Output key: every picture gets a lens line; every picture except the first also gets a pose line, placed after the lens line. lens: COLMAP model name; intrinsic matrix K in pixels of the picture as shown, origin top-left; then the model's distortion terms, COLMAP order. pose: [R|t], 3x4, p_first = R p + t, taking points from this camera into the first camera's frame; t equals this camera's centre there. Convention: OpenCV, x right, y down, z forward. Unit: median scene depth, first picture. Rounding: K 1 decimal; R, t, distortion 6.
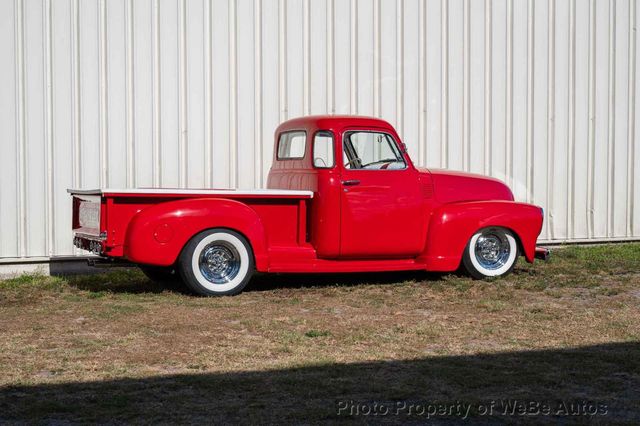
lens RADIAL K [[1314.2, 0, 305.1], [0, 1314.2, 228.5], [0, 0, 1]] dist [-0.009133, 0.000000]
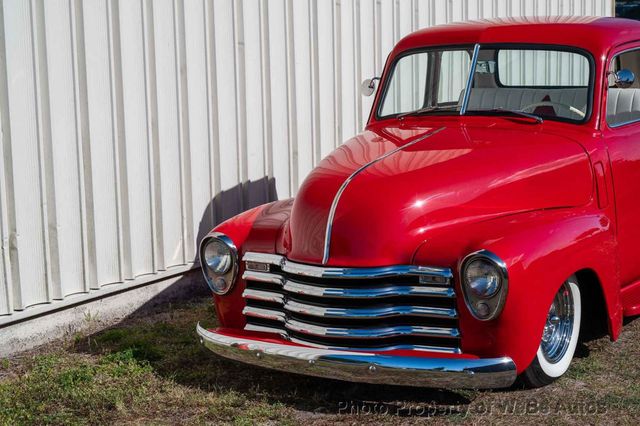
lens RADIAL K [[1314.2, 0, 319.8], [0, 1314.2, 219.0], [0, 0, 1]] dist [-0.009133, 0.000000]
pose [[0.814471, -0.105104, 0.570605, -0.460077], [0.057156, 0.993206, 0.101362, -0.061291], [-0.577382, -0.049943, 0.814945, 0.570772]]
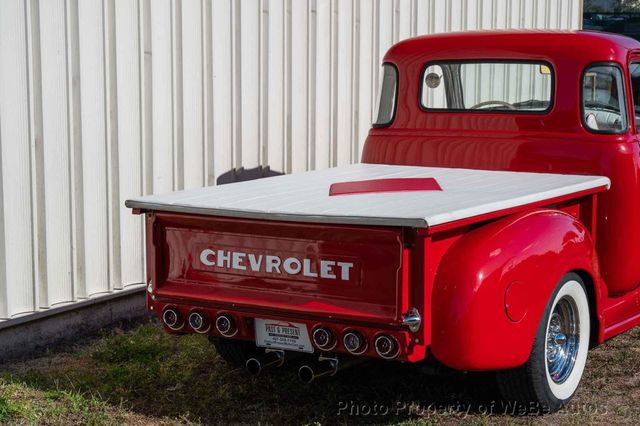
lens RADIAL K [[1314.2, 0, 320.7], [0, 1314.2, 219.4], [0, 0, 1]] dist [-0.009133, 0.000000]
pose [[0.809973, -0.085521, 0.580198, -0.391387], [0.031984, 0.994280, 0.101906, -0.067562], [-0.585594, -0.063984, 0.808075, 0.609657]]
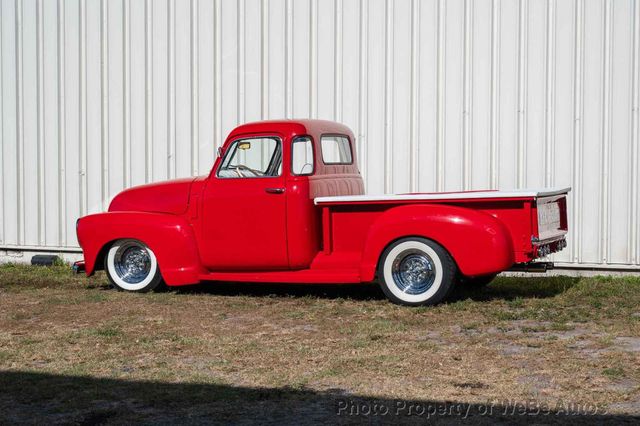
lens RADIAL K [[1314.2, 0, 317.7], [0, 1314.2, 212.5], [0, 0, 1]] dist [-0.009133, 0.000000]
pose [[0.734742, 0.034232, -0.677483, 0.668474], [-0.042853, 0.999073, 0.004006, -0.021086], [0.676992, 0.026089, 0.735528, 0.295006]]
